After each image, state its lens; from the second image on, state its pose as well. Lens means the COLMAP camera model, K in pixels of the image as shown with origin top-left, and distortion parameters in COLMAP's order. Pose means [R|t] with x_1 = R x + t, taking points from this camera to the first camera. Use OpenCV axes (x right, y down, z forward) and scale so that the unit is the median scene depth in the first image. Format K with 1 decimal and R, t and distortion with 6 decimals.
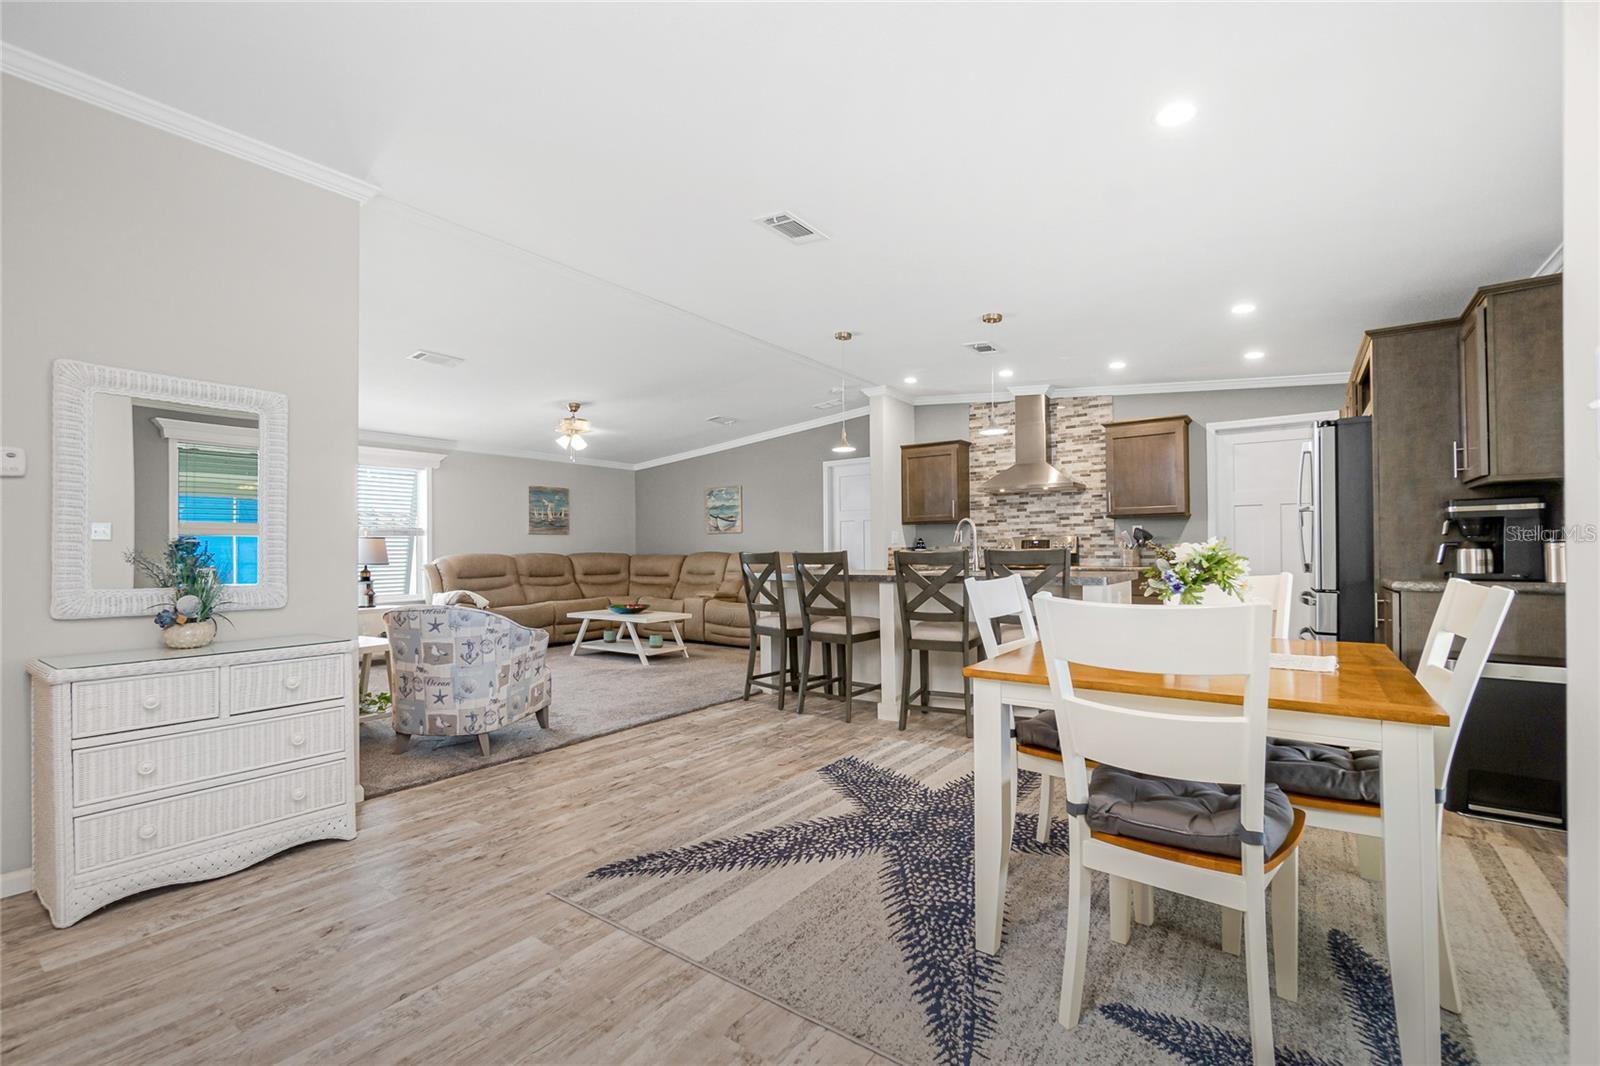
lens RADIAL K [[692.0, 0, 788.4], [0, 692.0, 546.6], [0, 0, 1]] dist [-0.002059, -0.000421]
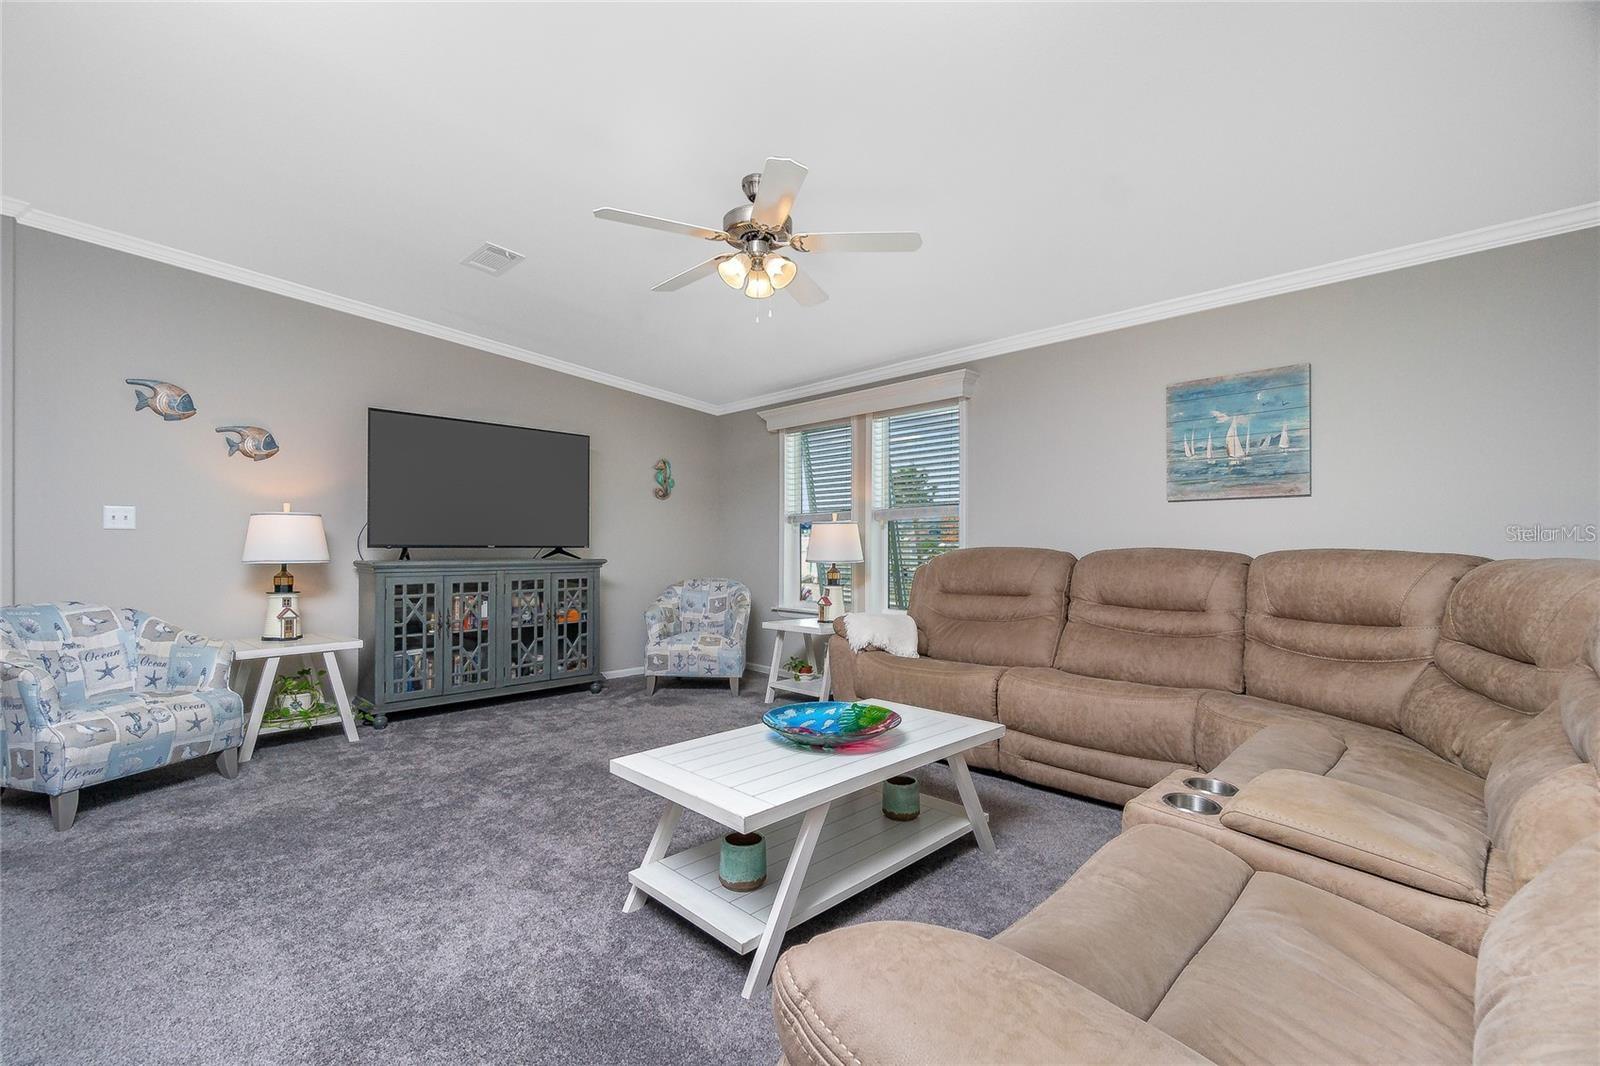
lens RADIAL K [[692.0, 0, 788.4], [0, 692.0, 546.6], [0, 0, 1]] dist [-0.002059, -0.000421]
pose [[-0.151870, -0.004021, -0.988392, 0.080292], [-0.006121, 0.999976, -0.003127, 0.013489], [0.988381, 0.005575, -0.151891, 1.053246]]
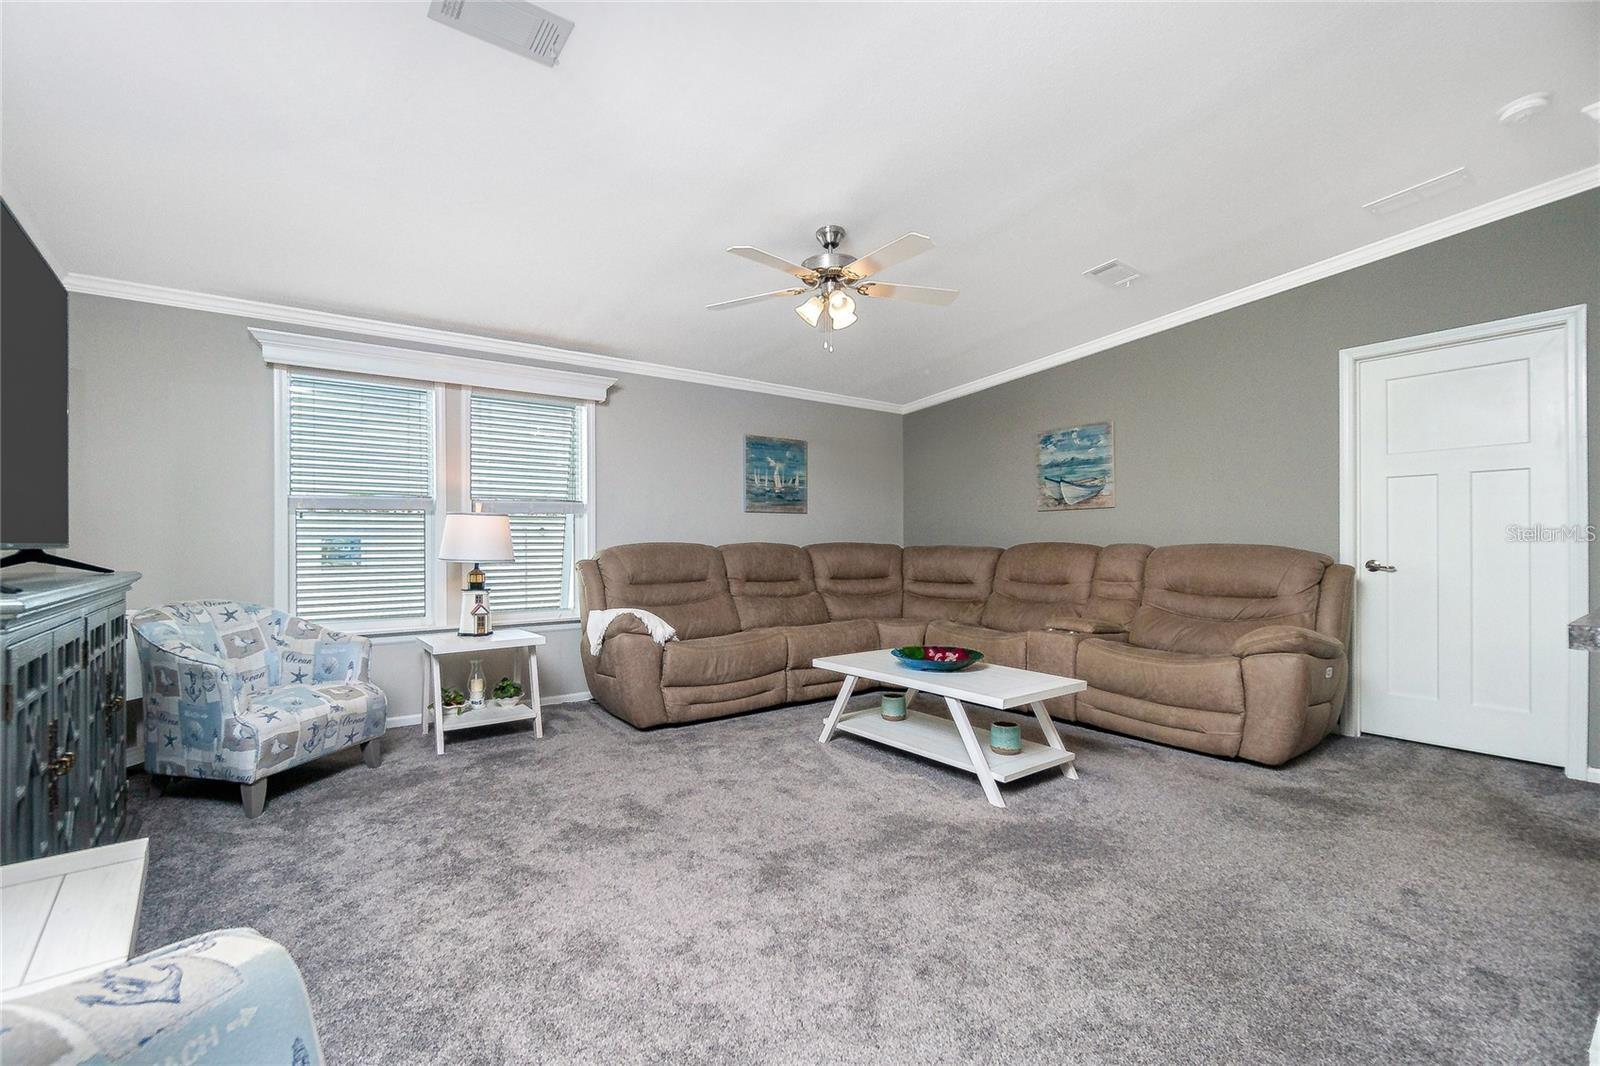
lens RADIAL K [[697.6, 0, 801.1], [0, 697.6, 539.0], [0, 0, 1]] dist [-0.000661, -0.000073]
pose [[0.960022, 0.004233, -0.279894, -0.190243], [-0.004151, 0.999991, 0.000888, 0.006321], [0.279895, 0.000310, 0.960031, 0.517099]]
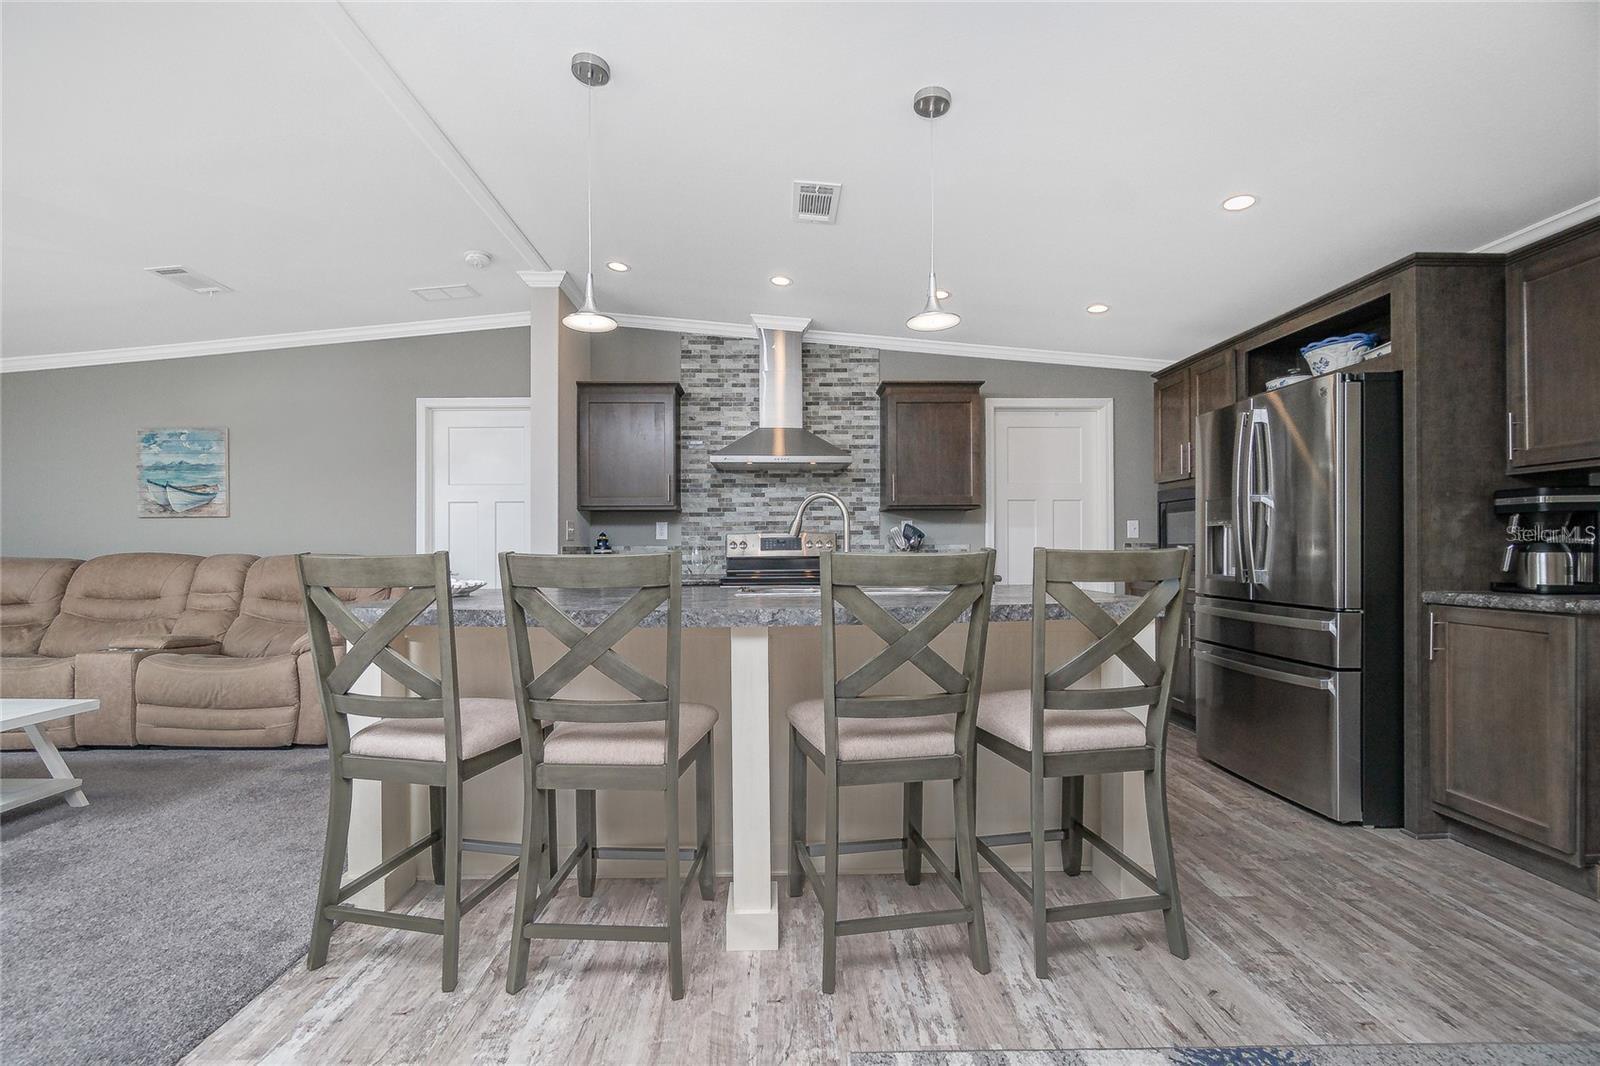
lens RADIAL K [[692.0, 0, 788.4], [0, 692.0, 546.6], [0, 0, 1]] dist [-0.002059, -0.000421]
pose [[0.793492, 0.009125, 0.608513, -0.062679], [-0.006942, 0.999958, -0.005942, 0.003224], [-0.608542, 0.000490, 0.793522, 0.407276]]
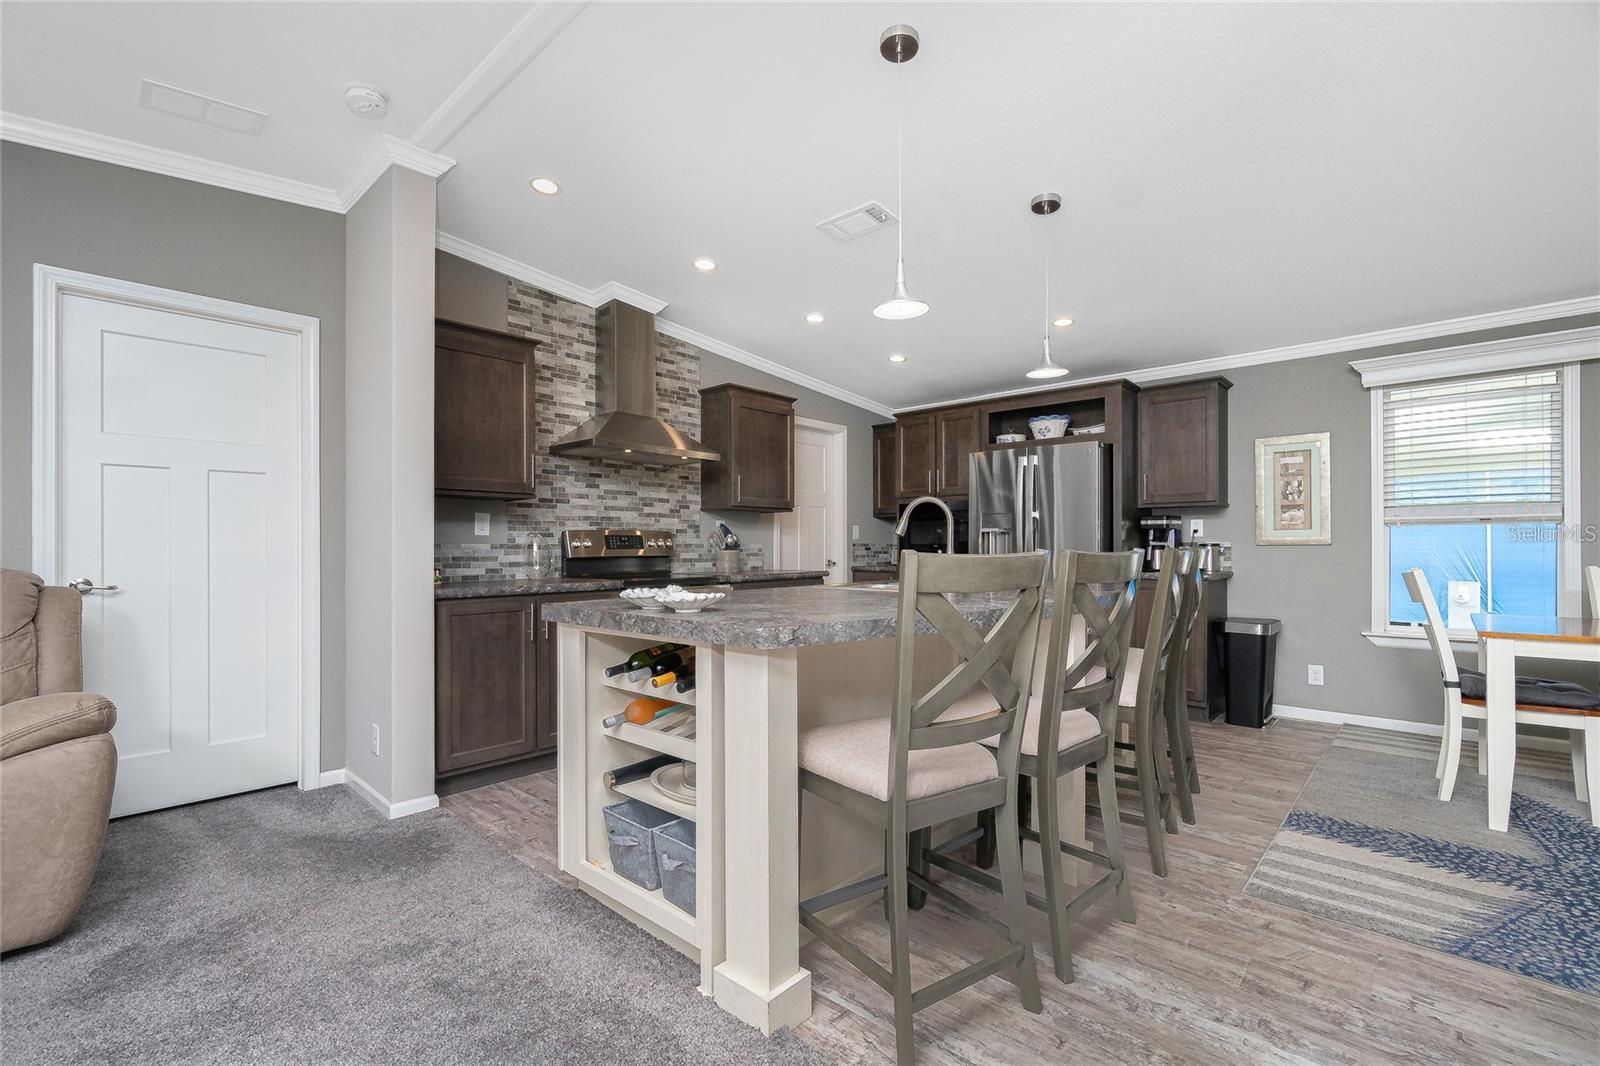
lens RADIAL K [[701.6, 0, 784.8], [0, 701.6, 548.5], [0, 0, 1]] dist [-0.001406, -0.000073]
pose [[0.114305, 0.006212, 0.993426, -0.252544], [-0.004223, 0.999974, -0.005767, 0.005217], [-0.993437, -0.003536, 0.114329, 0.728648]]
